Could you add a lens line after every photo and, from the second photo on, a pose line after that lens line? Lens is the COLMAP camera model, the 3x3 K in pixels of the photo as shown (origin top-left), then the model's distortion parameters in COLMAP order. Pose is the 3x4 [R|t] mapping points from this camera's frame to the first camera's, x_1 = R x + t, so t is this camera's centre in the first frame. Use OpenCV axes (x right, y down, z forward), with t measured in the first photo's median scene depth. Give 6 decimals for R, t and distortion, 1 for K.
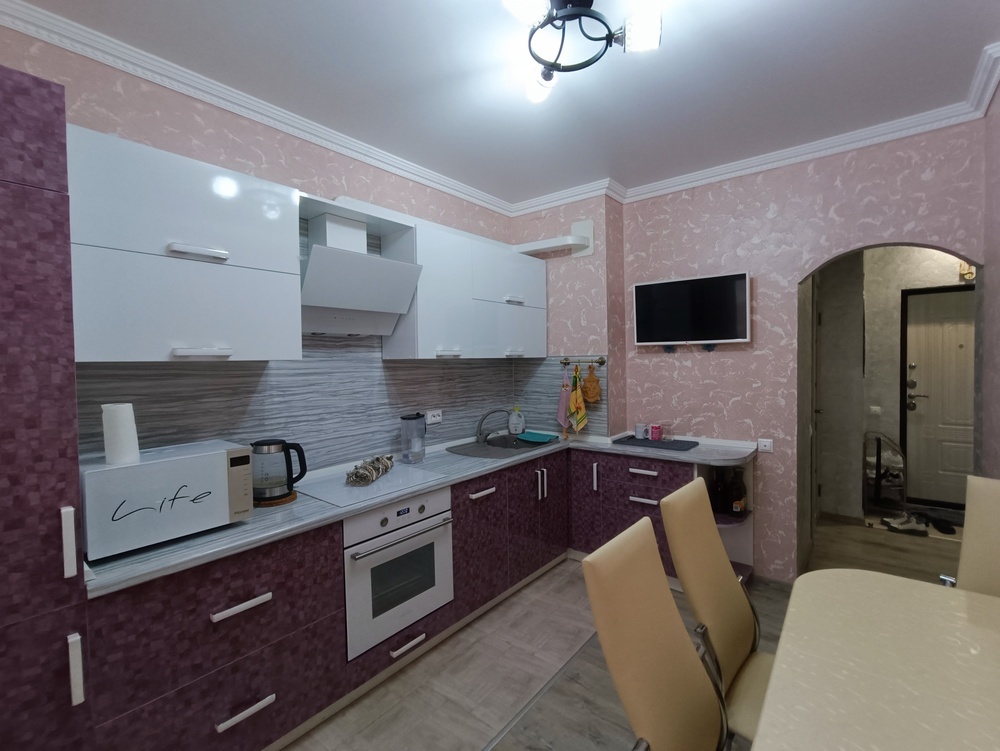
lens RADIAL K [[453.9, 0, 514.9], [0, 453.9, 356.8], [0, 0, 1]] dist [0.002442, 0.000408]
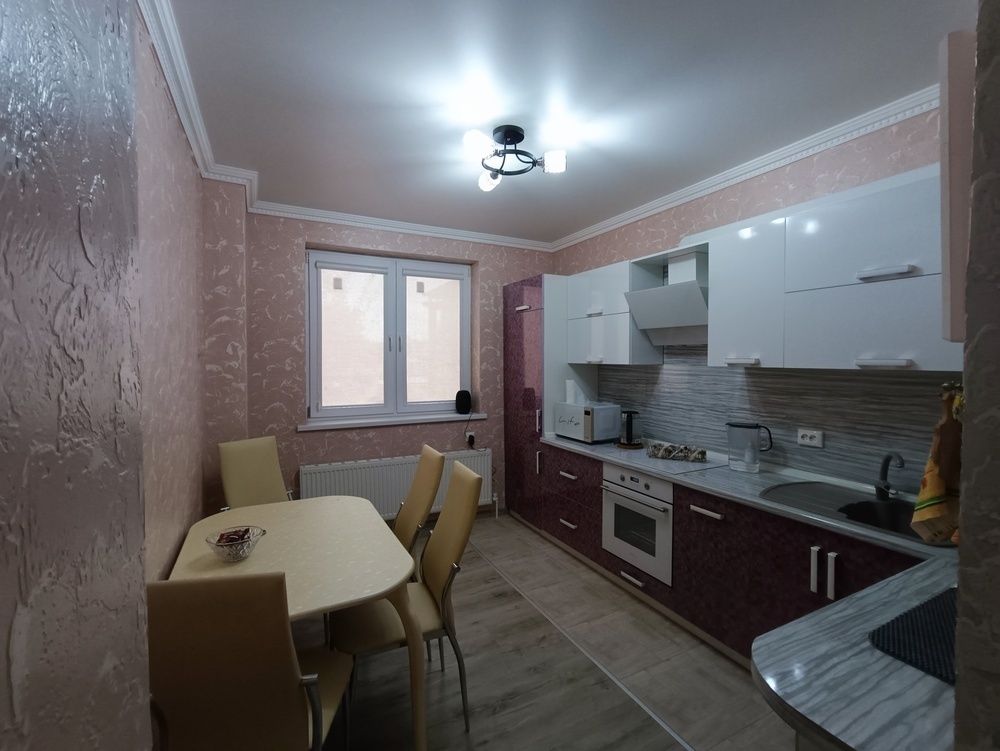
lens RADIAL K [[453.9, 0, 514.9], [0, 453.9, 356.8], [0, 0, 1]] dist [0.002442, 0.000408]
pose [[-0.400739, 0.005446, -0.916176, 1.011373], [0.004679, 0.999981, 0.003898, -0.024403], [0.916180, -0.002724, -0.400757, 1.096199]]
